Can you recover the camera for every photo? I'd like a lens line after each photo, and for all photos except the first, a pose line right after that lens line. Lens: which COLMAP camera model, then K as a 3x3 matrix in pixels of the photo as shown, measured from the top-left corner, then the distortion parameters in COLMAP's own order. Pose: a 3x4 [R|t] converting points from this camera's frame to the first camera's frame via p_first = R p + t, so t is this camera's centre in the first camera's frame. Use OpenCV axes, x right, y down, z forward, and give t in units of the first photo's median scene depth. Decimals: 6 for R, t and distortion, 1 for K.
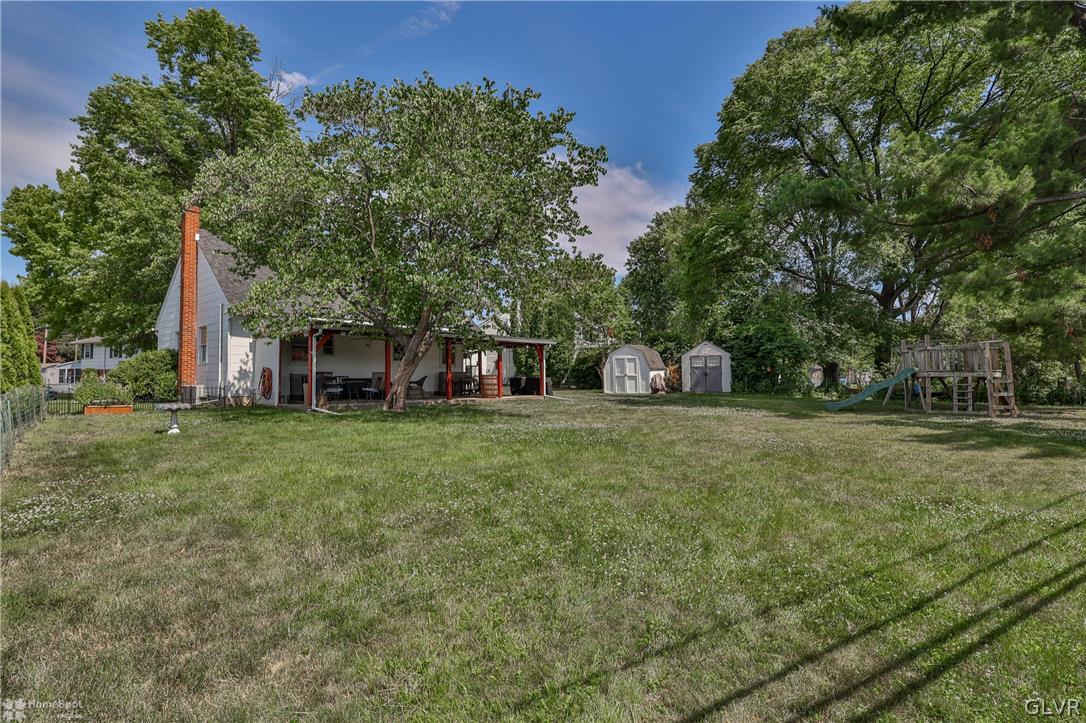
lens RADIAL K [[533.5, 0, 542.7], [0, 533.5, 363.9], [0, 0, 1]] dist [0.000941, -0.000541]
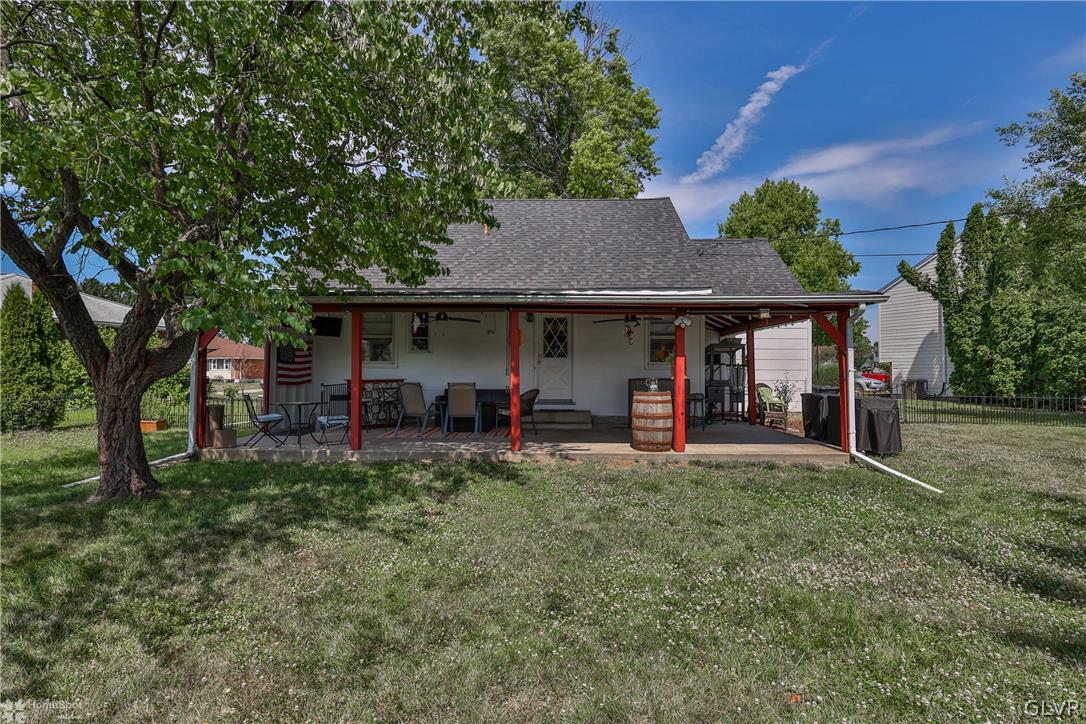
lens RADIAL K [[533.5, 0, 544.8], [0, 533.5, 355.5], [0, 0, 1]] dist [0.000941, -0.000541]
pose [[0.635825, -0.015460, -0.771678, 0.121922], [0.013980, 0.999866, -0.008513, -0.002834], [0.771707, -0.005376, 0.635956, 0.531306]]
